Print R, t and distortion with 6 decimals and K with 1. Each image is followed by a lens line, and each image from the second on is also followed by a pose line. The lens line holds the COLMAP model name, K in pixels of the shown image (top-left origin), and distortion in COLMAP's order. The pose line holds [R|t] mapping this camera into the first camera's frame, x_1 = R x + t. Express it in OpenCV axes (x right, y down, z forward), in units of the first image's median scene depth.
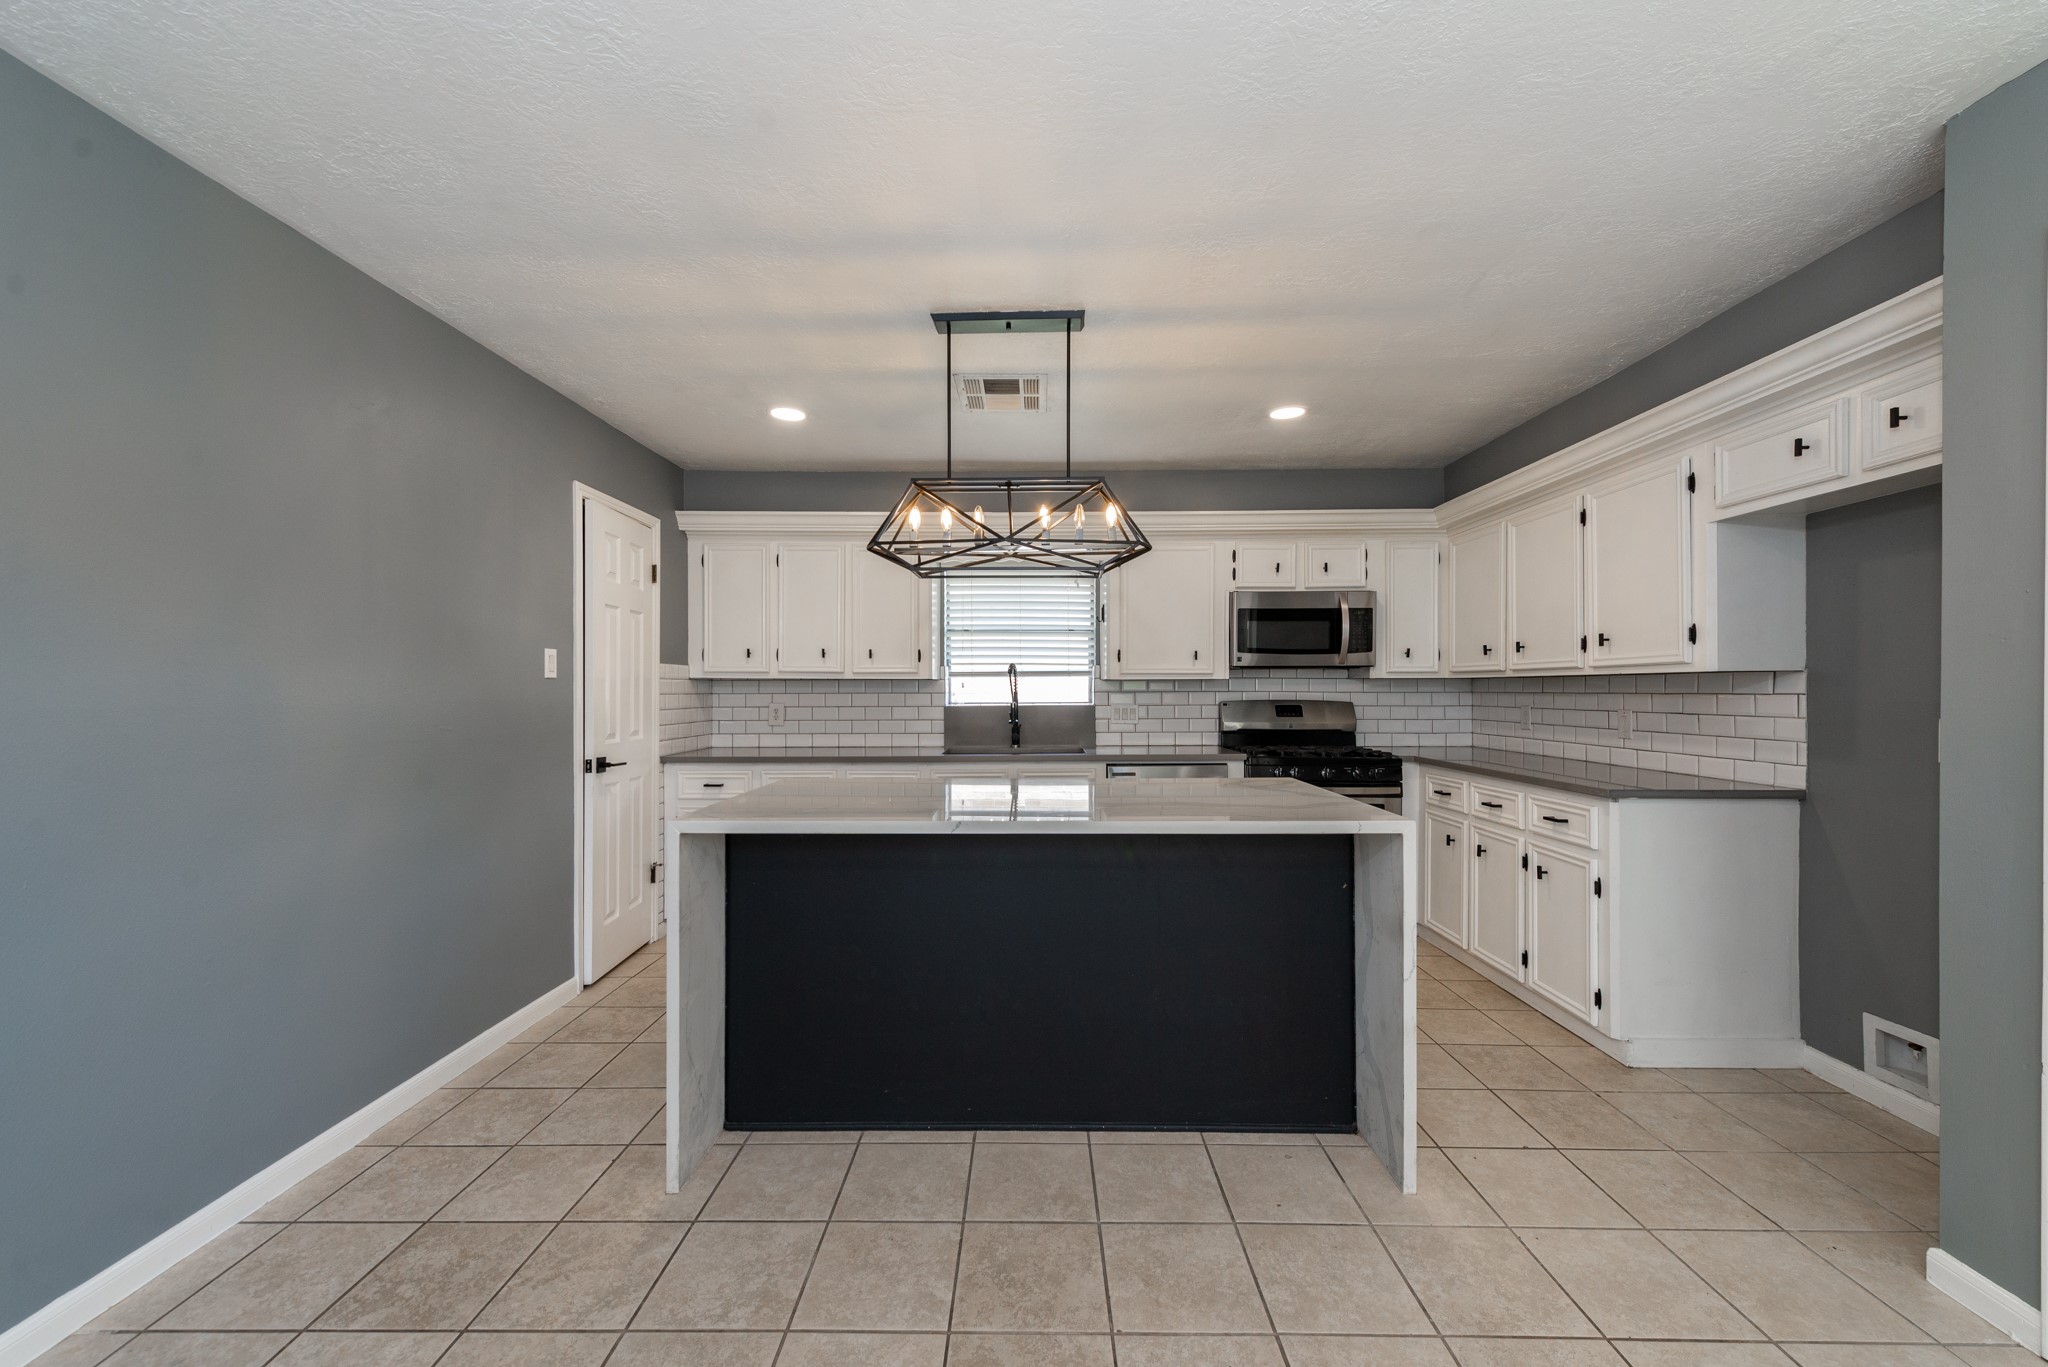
lens RADIAL K [[797.8, 0, 1022.3], [0, 797.8, 689.6], [0, 0, 1]] dist [0.012339, -0.004575]
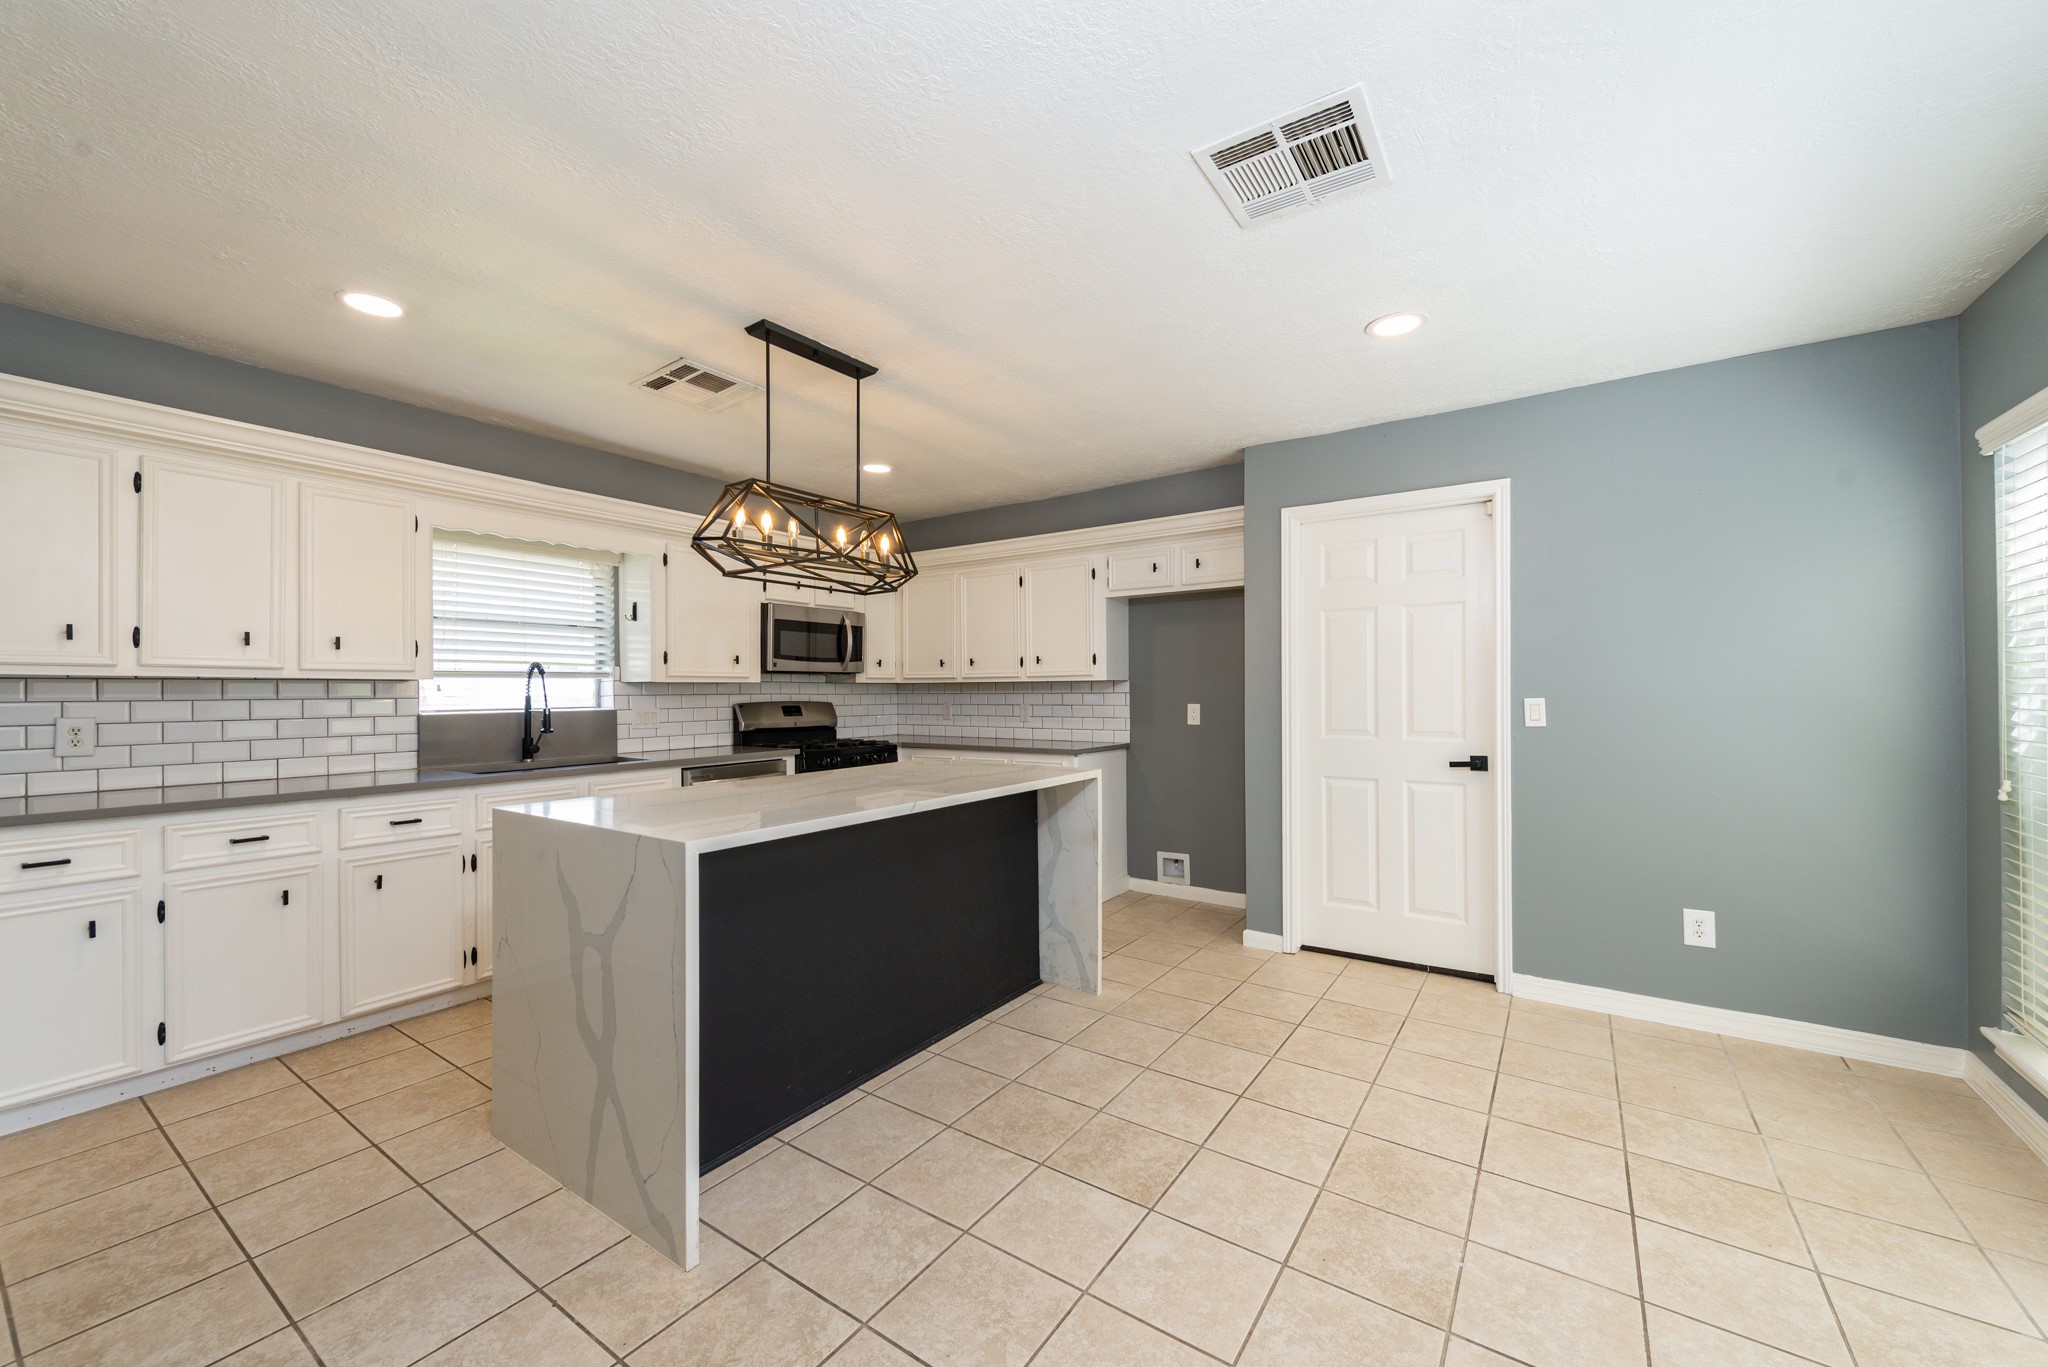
lens RADIAL K [[797.8, 0, 1022.3], [0, 797.8, 689.6], [0, 0, 1]] dist [0.012339, -0.004575]
pose [[0.554802, -0.000938, 0.831982, -0.466536], [0.004370, 0.999989, -0.001787, -0.000066], [-0.831971, 0.004627, 0.554800, 0.102105]]
